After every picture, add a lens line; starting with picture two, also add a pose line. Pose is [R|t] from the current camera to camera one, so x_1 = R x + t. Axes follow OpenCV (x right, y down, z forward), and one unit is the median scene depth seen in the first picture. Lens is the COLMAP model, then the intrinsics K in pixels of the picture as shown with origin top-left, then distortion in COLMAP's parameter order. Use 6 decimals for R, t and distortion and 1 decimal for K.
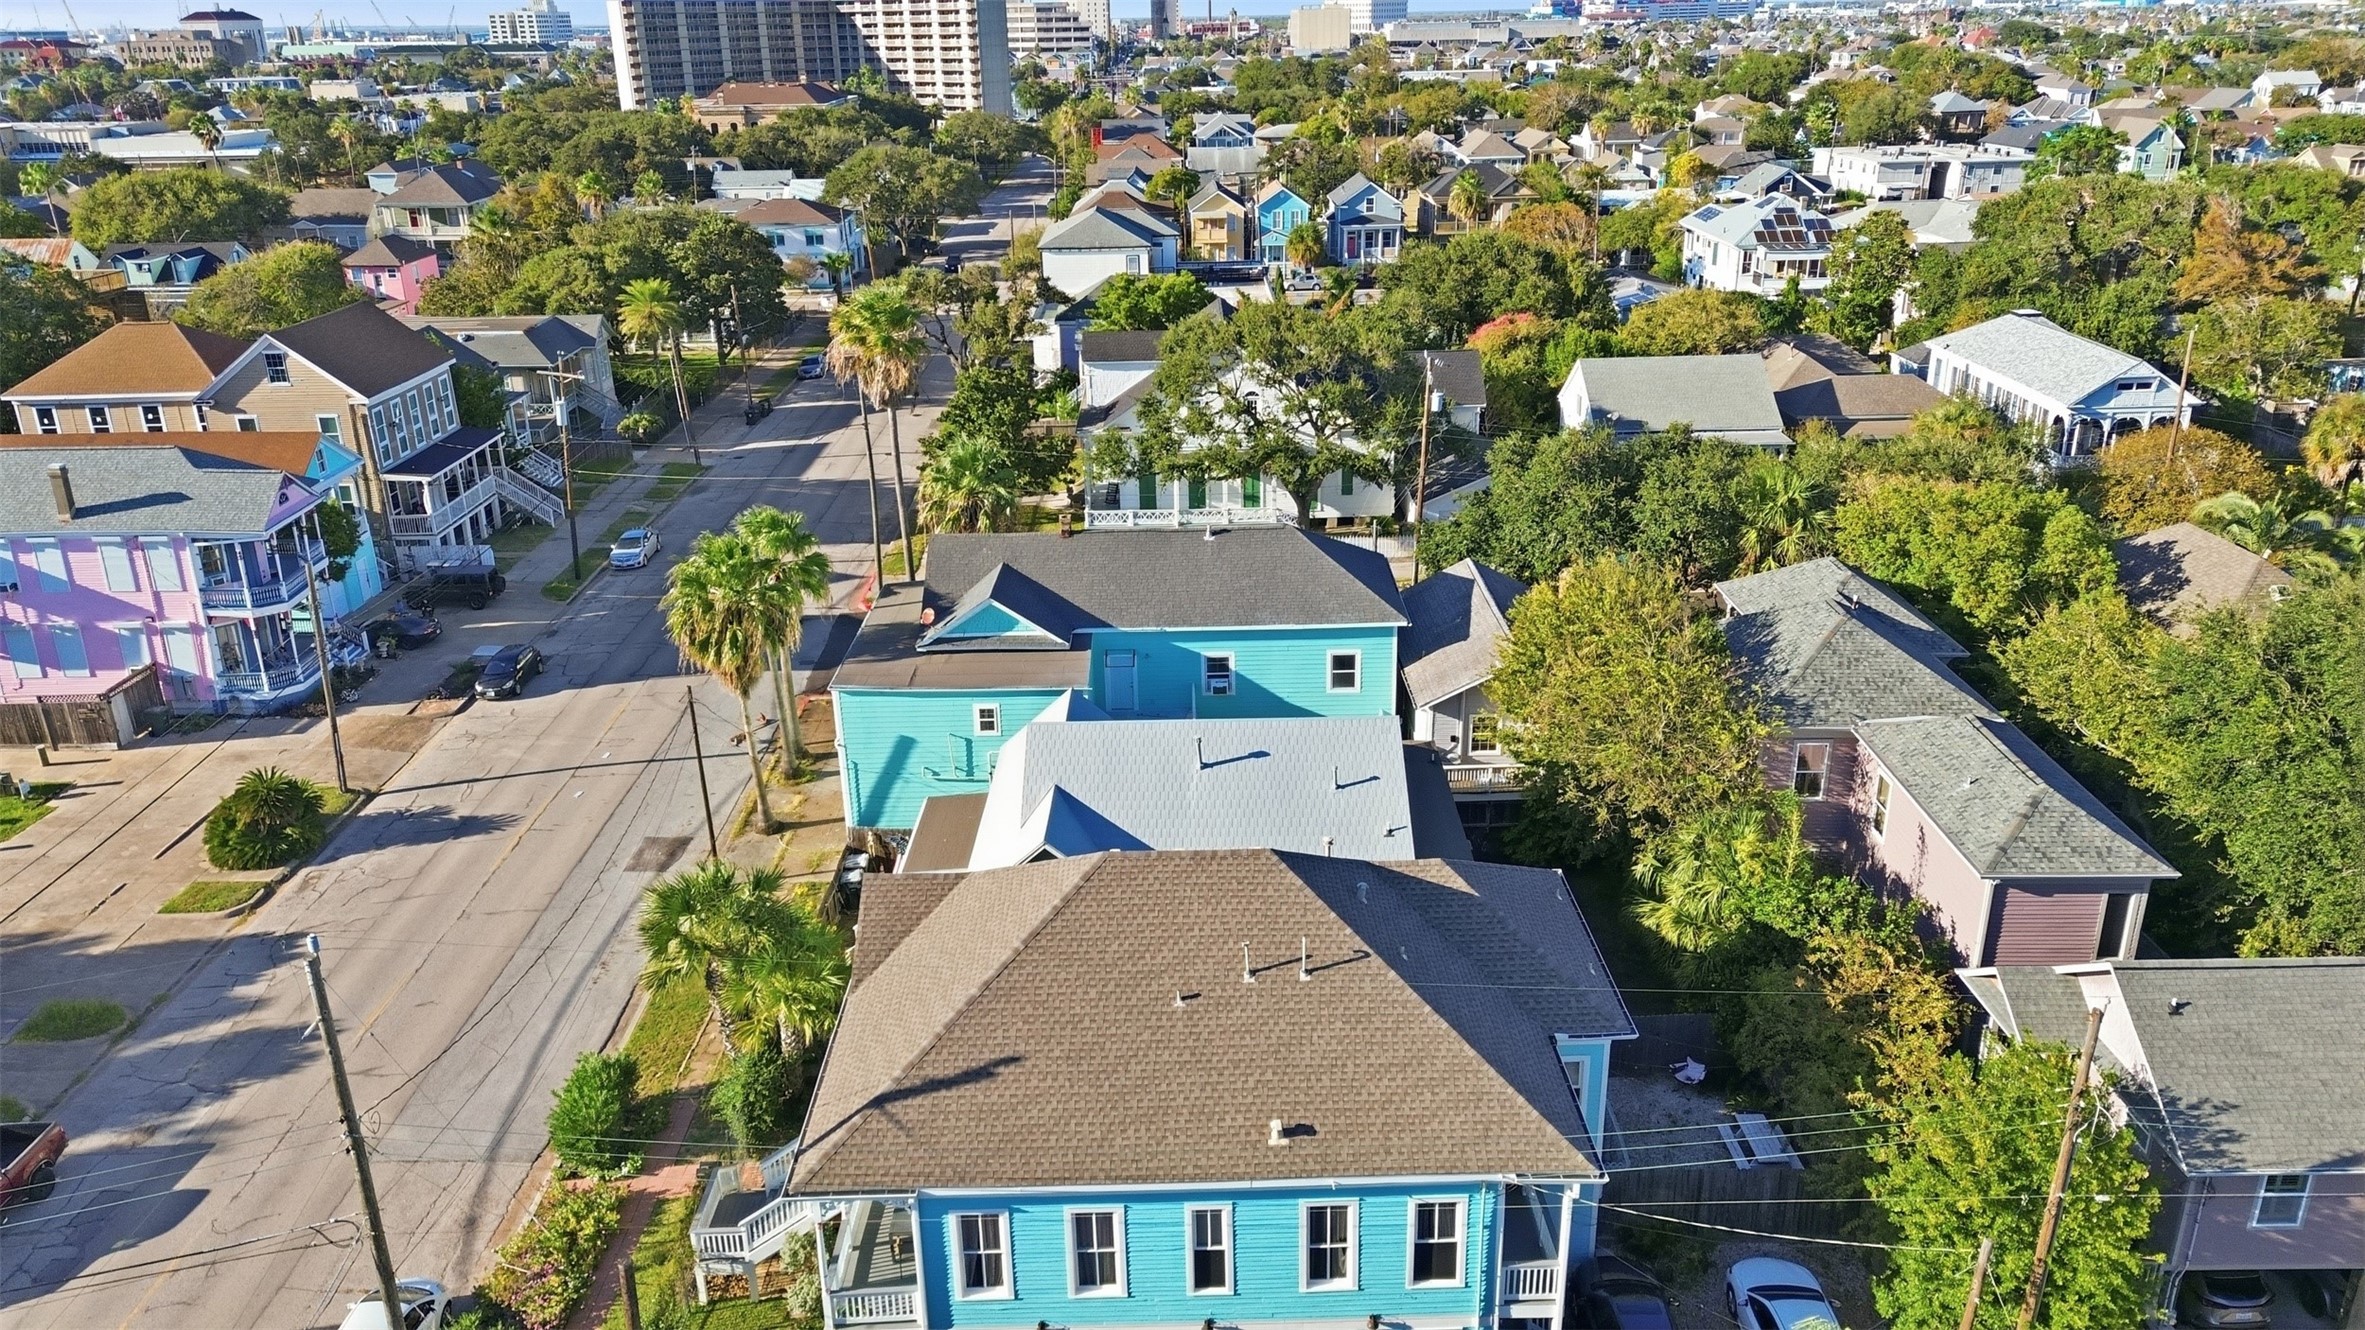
lens RADIAL K [[1672.6, 0, 1185.0], [0, 1672.6, 660.3], [0, 0, 1]] dist [0.063911, -0.046322]
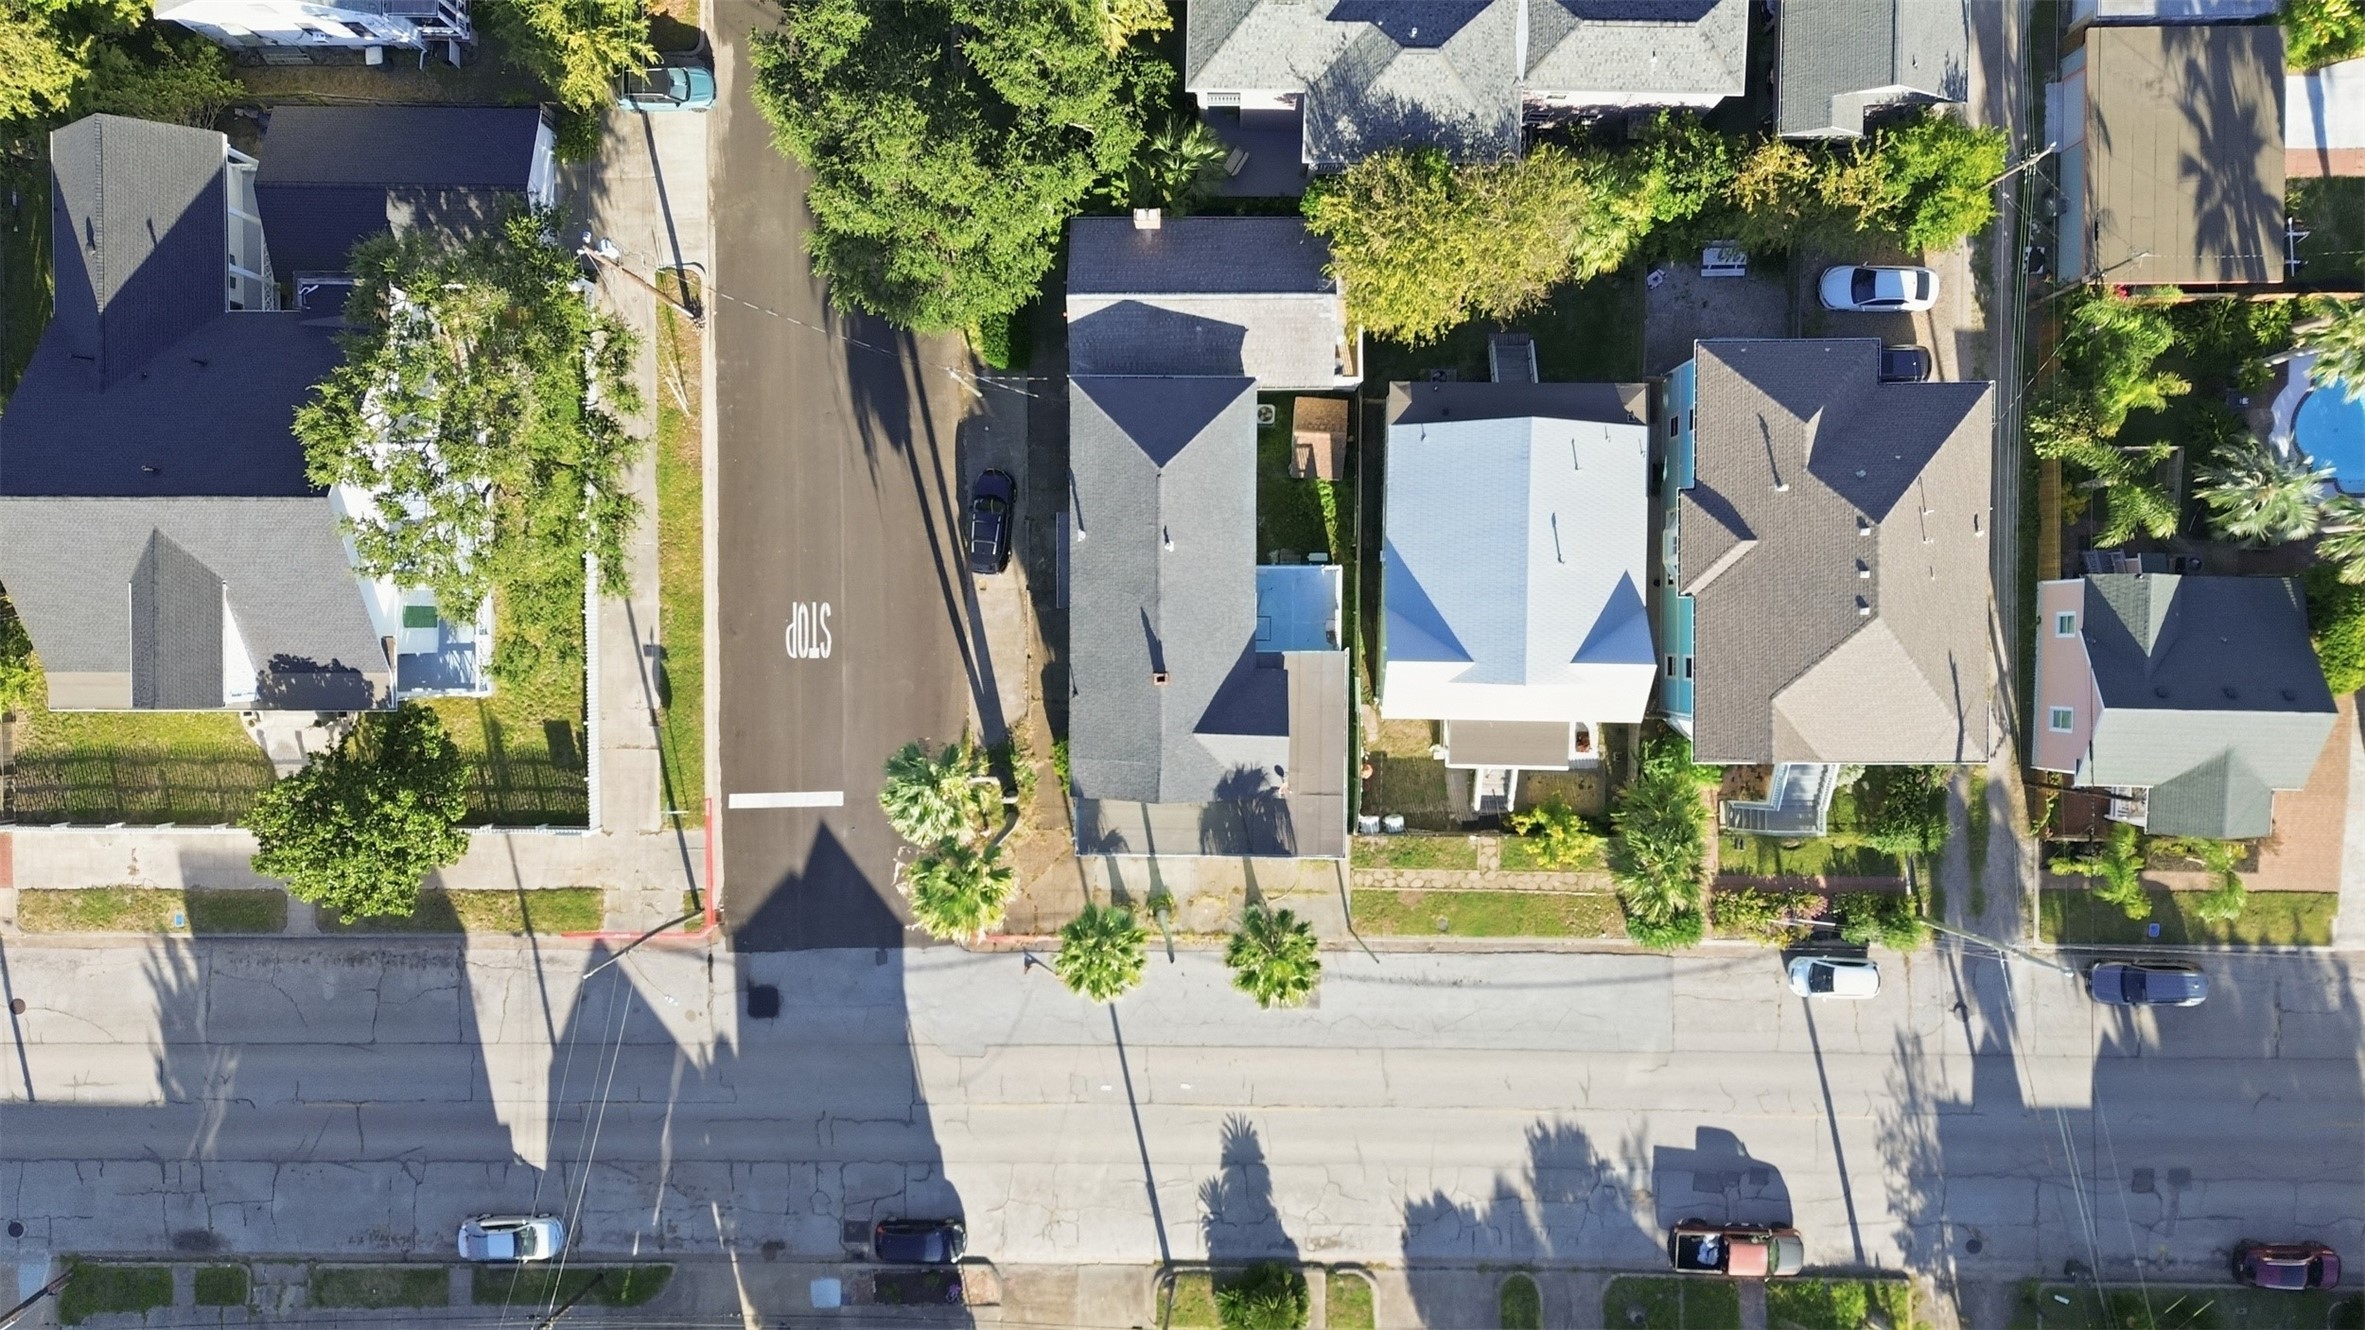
lens RADIAL K [[1672.6, 0, 1185.0], [0, 1672.6, 660.3], [0, 0, 1]] dist [0.063911, -0.046322]
pose [[0.008169, -0.999963, 0.002860, -0.056694], [0.382827, 0.005770, 0.923802, -0.942499], [-0.923784, -0.006452, 0.382860, 0.505832]]
